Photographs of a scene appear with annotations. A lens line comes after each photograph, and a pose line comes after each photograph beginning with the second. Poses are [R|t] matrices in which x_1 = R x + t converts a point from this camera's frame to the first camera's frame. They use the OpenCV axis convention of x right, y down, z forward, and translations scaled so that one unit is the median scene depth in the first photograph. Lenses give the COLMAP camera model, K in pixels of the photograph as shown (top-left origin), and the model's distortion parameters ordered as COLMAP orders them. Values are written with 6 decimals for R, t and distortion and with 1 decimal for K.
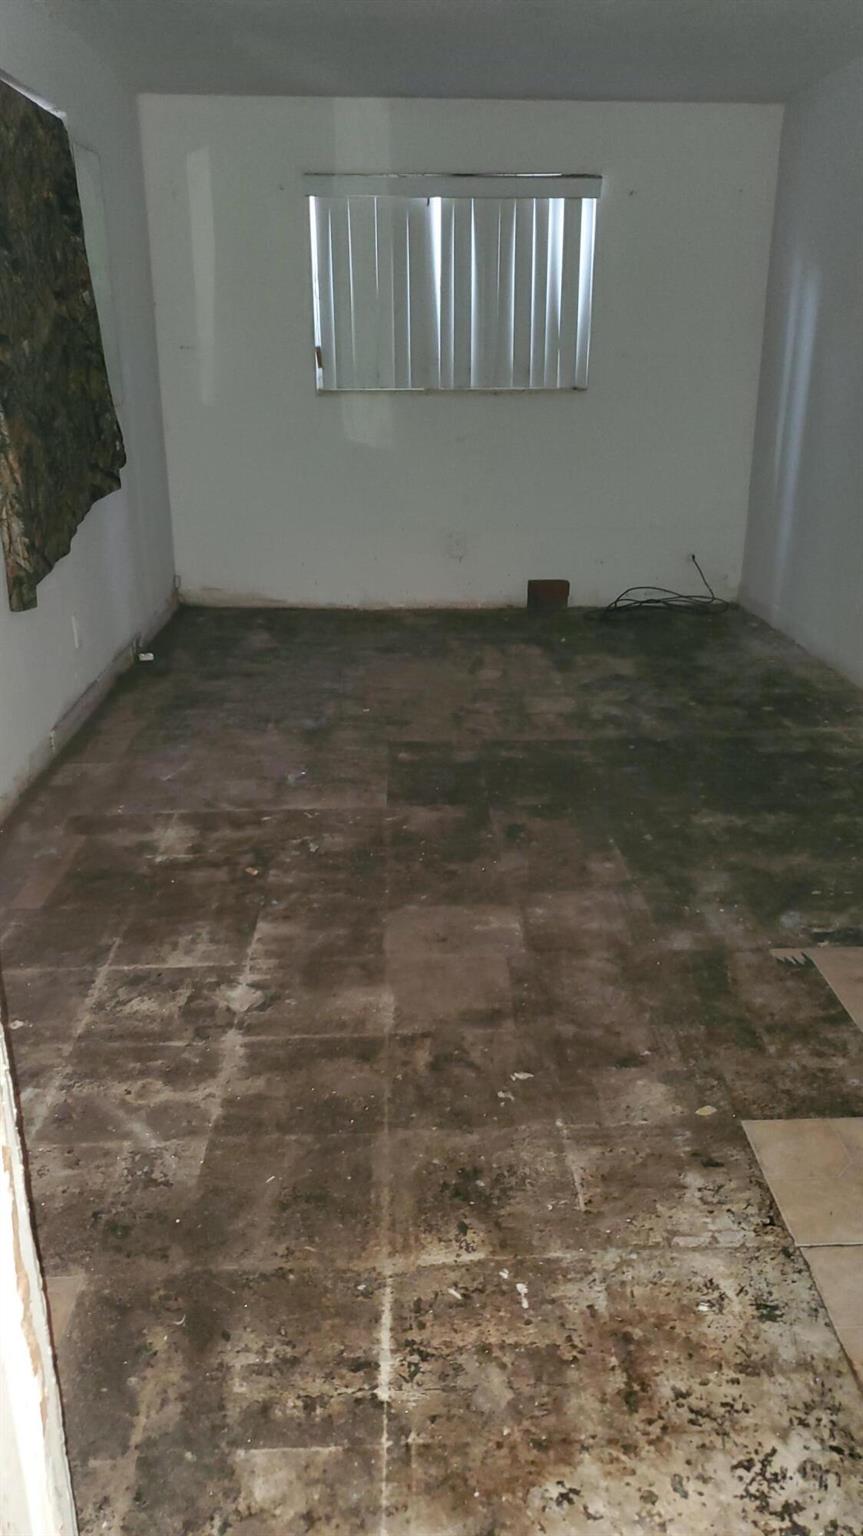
lens RADIAL K [[1188.4, 0, 431.5], [0, 1188.4, 768.0], [0, 0, 1]] dist [0.090546, -0.164909]
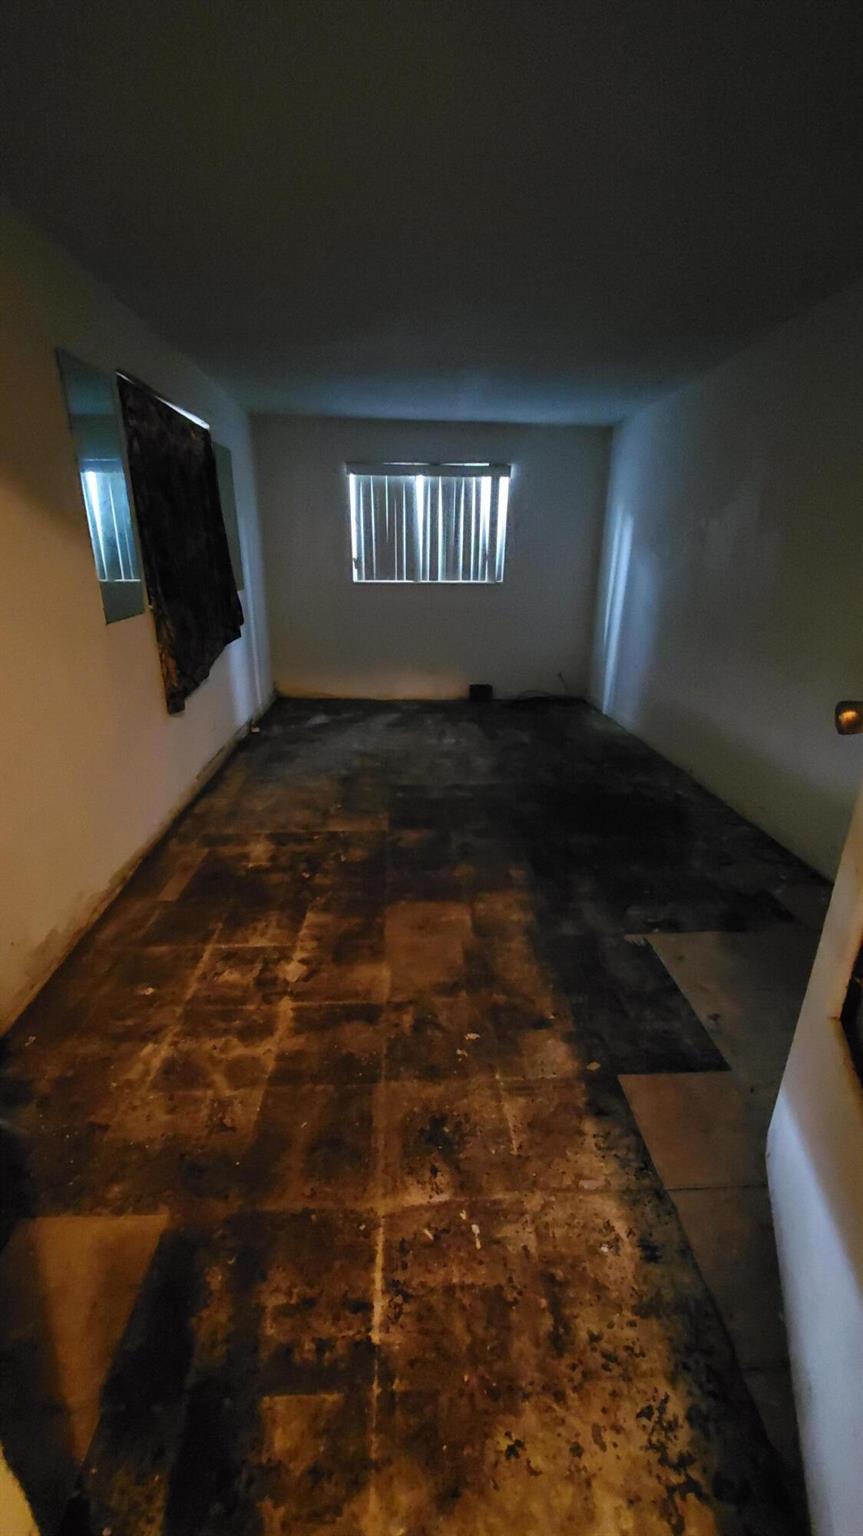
lens RADIAL K [[613.3, 0, 427.6], [0, 613.3, 764.8], [0, 0, 1]] dist [-0.003860, -0.000595]
pose [[0.999837, 0.003849, 0.017613, 0.003324], [-0.003694, 0.999954, -0.008818, -0.096590], [-0.017646, 0.008751, 0.999806, 0.243962]]
